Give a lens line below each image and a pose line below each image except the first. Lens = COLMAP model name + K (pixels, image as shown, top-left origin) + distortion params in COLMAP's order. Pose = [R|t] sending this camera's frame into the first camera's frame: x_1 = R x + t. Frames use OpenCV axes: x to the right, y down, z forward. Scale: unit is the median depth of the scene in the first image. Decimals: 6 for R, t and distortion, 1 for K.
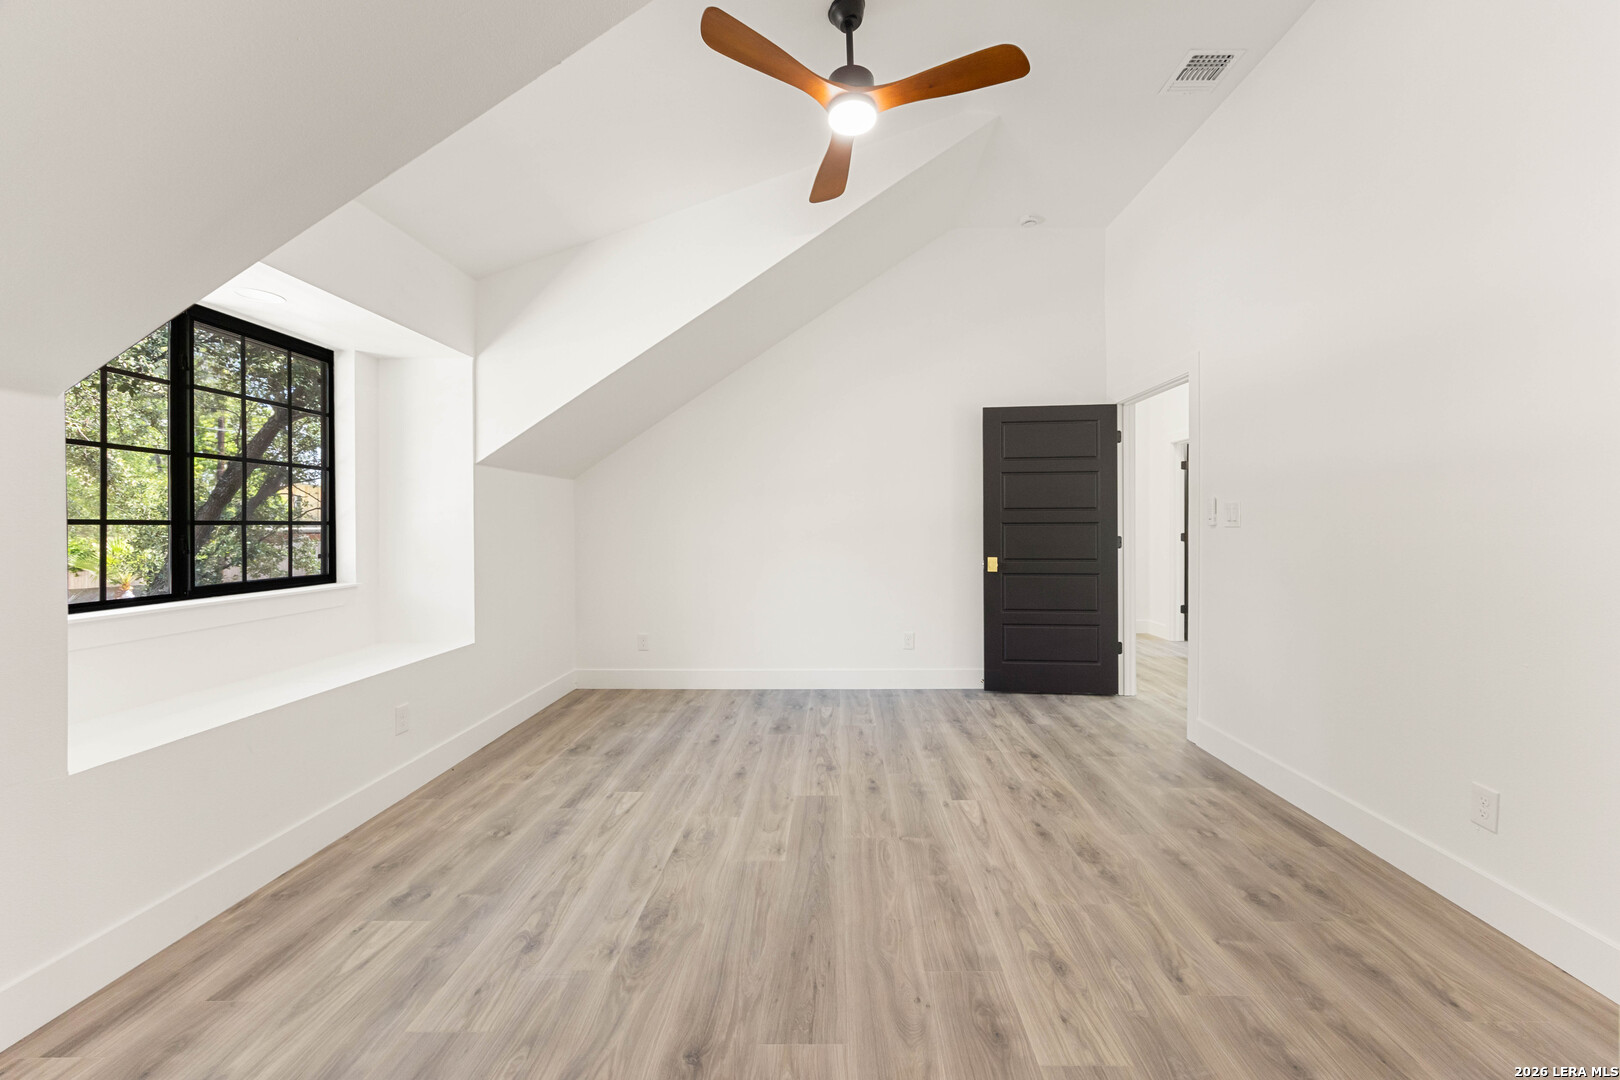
lens RADIAL K [[642.1, 0, 807.7], [0, 642.1, 533.7], [0, 0, 1]] dist [0.002122, 0.000265]
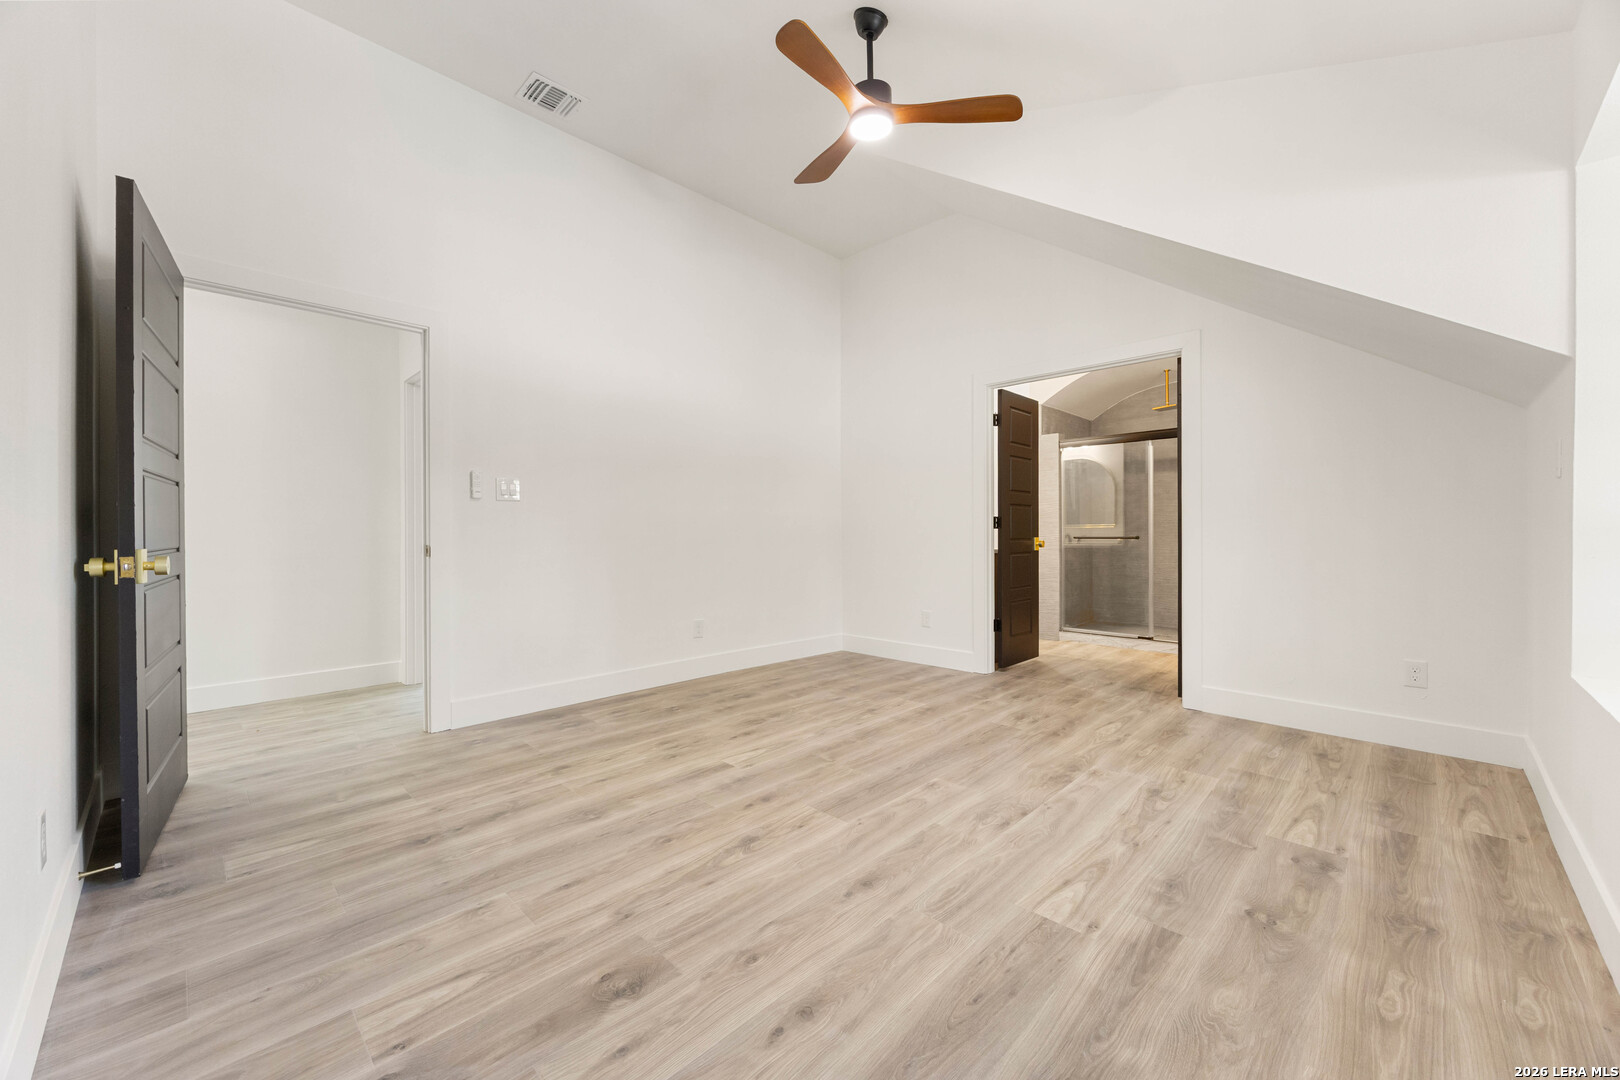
lens RADIAL K [[618.9, 0, 809.3], [0, 618.9, 530.1], [0, 0, 1]] dist [-0.000433, 0.000070]
pose [[-0.741234, 0.008312, 0.671195, -0.588422], [0.016162, 0.999854, 0.005466, 0.048438], [-0.671052, 0.014900, -0.741260, 1.875410]]
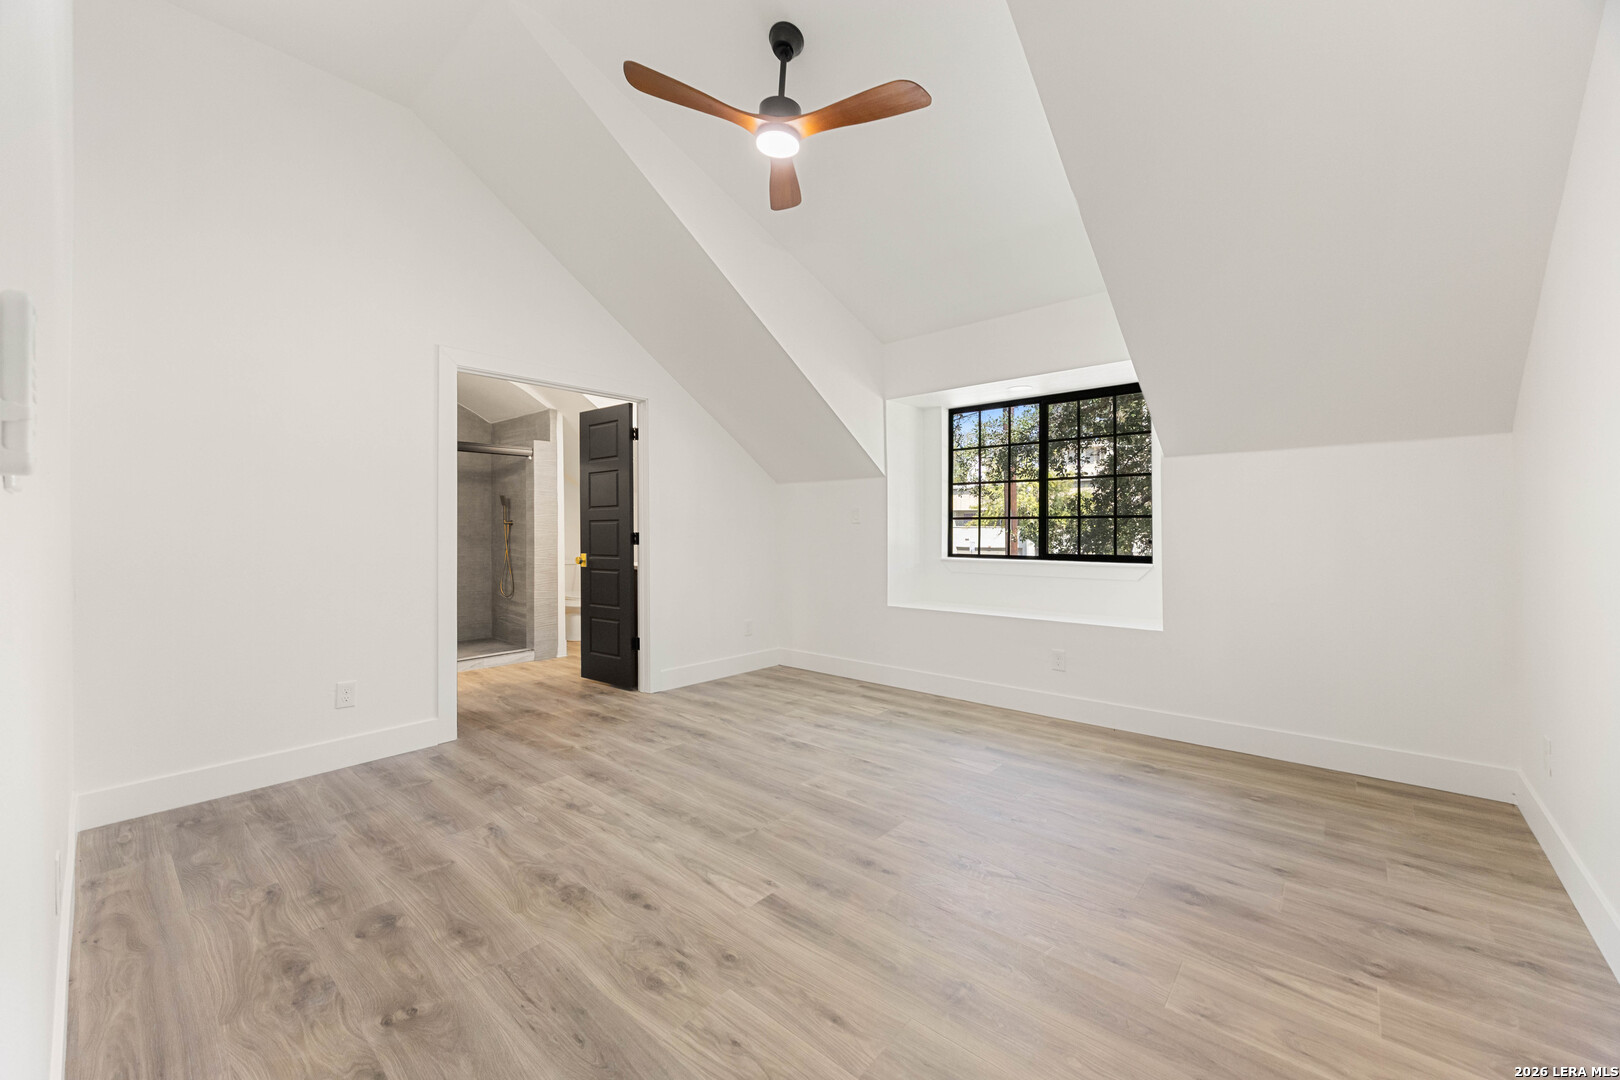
lens RADIAL K [[635.4, 0, 829.7], [0, 635.4, 530.9], [0, 0, 1]] dist [0.000147, 0.000043]
pose [[-0.608614, 0.007668, -0.793429, 0.854480], [-0.006346, 0.999874, 0.014531, 0.001429], [0.793441, 0.013879, -0.608489, 1.693953]]
